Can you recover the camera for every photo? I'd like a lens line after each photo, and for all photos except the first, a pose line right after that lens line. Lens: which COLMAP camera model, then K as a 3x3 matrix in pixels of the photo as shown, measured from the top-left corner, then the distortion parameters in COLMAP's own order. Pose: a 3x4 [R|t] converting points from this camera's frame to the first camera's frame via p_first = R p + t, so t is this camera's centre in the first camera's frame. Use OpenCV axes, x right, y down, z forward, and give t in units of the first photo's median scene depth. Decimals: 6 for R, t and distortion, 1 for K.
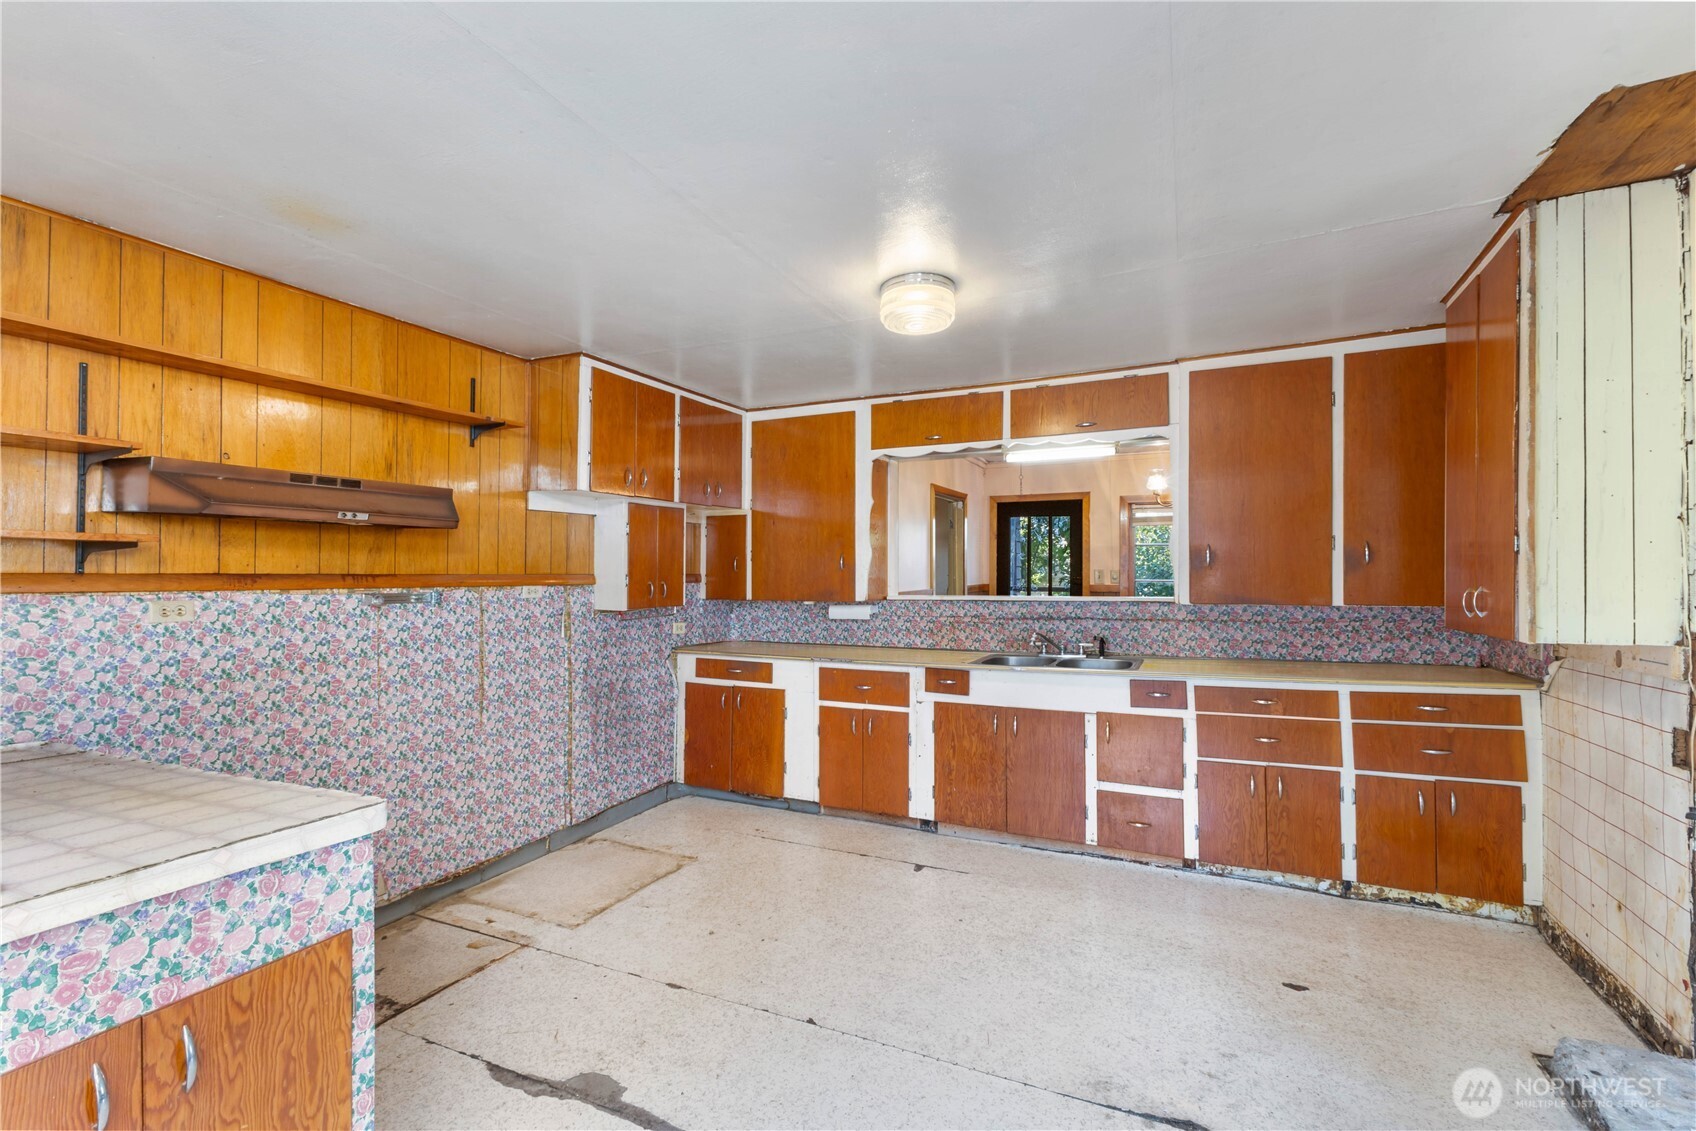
lens RADIAL K [[738.3, 0, 849.0], [0, 738.3, 567.8], [0, 0, 1]] dist [0.009999, -0.002538]
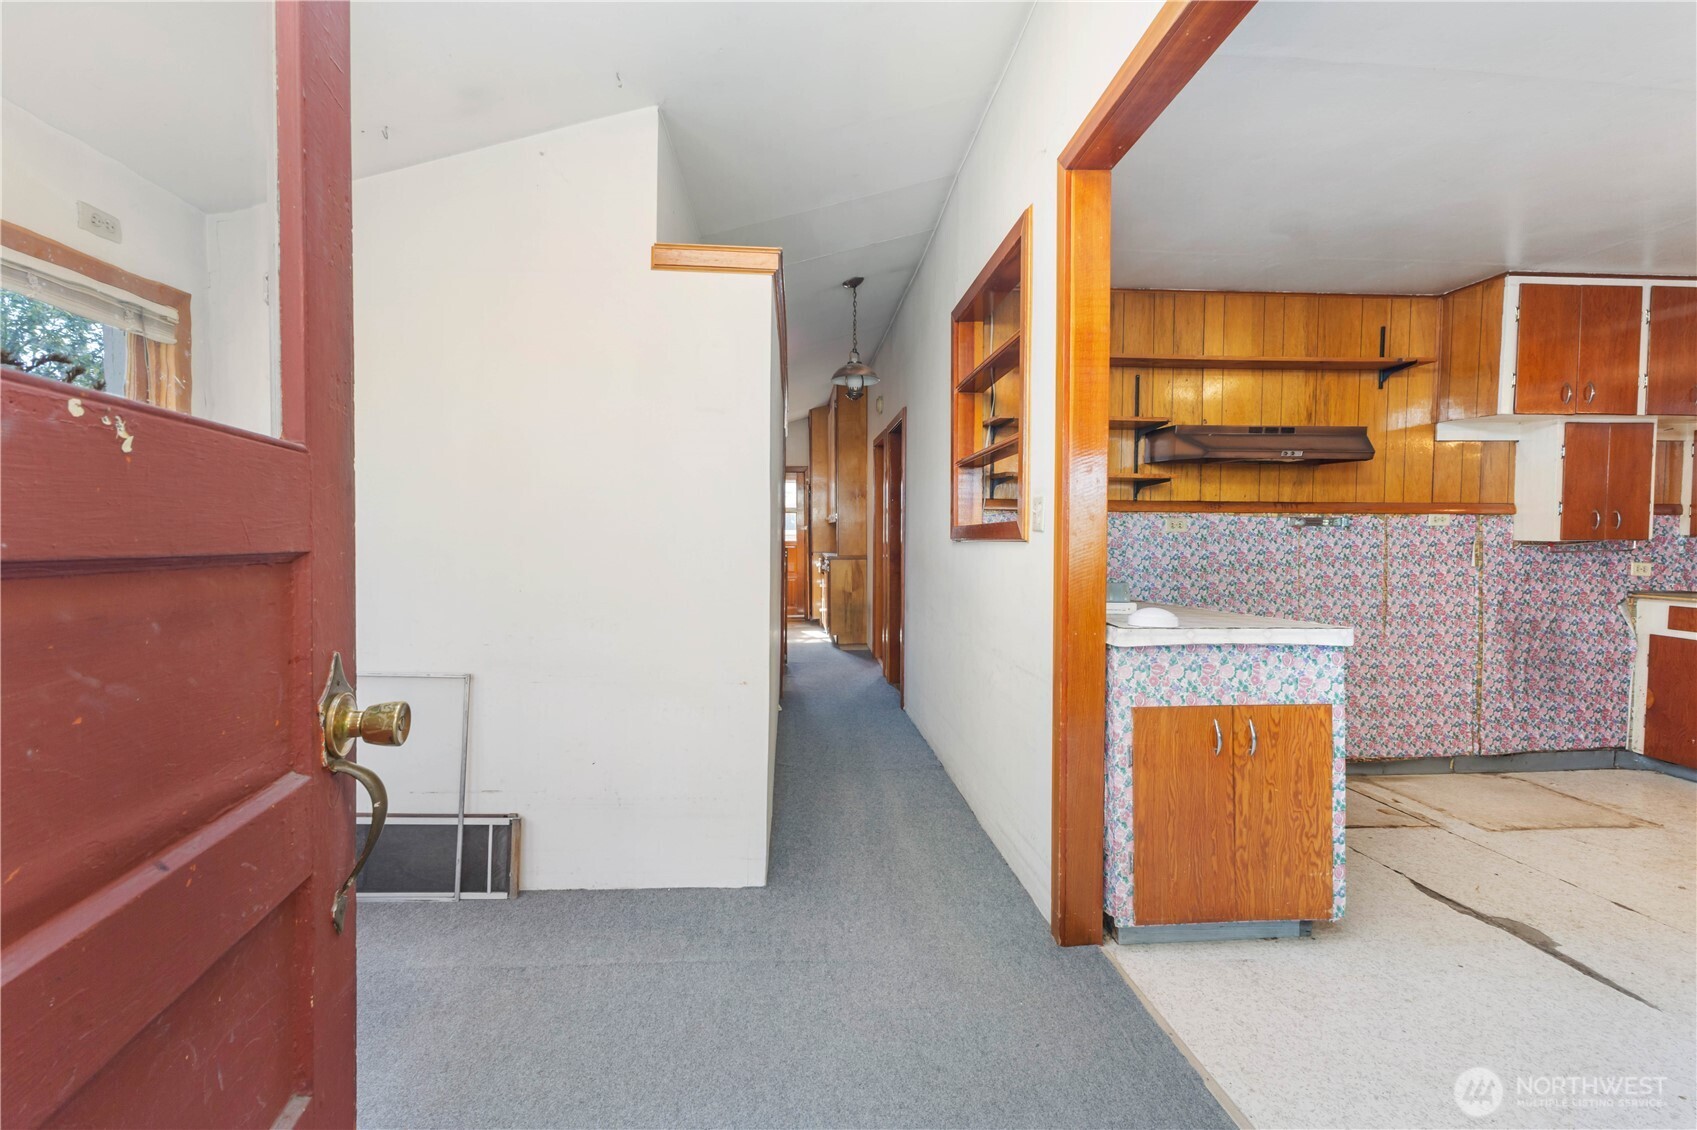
lens RADIAL K [[738.8, 0, 846.3], [0, 738.8, 560.2], [0, 0, 1]] dist [0.009999, -0.002538]
pose [[0.502298, 0.026716, -0.864282, 0.069619], [0.005754, 0.999397, 0.034237, 0.058294], [0.864676, -0.022171, 0.501841, -0.298140]]
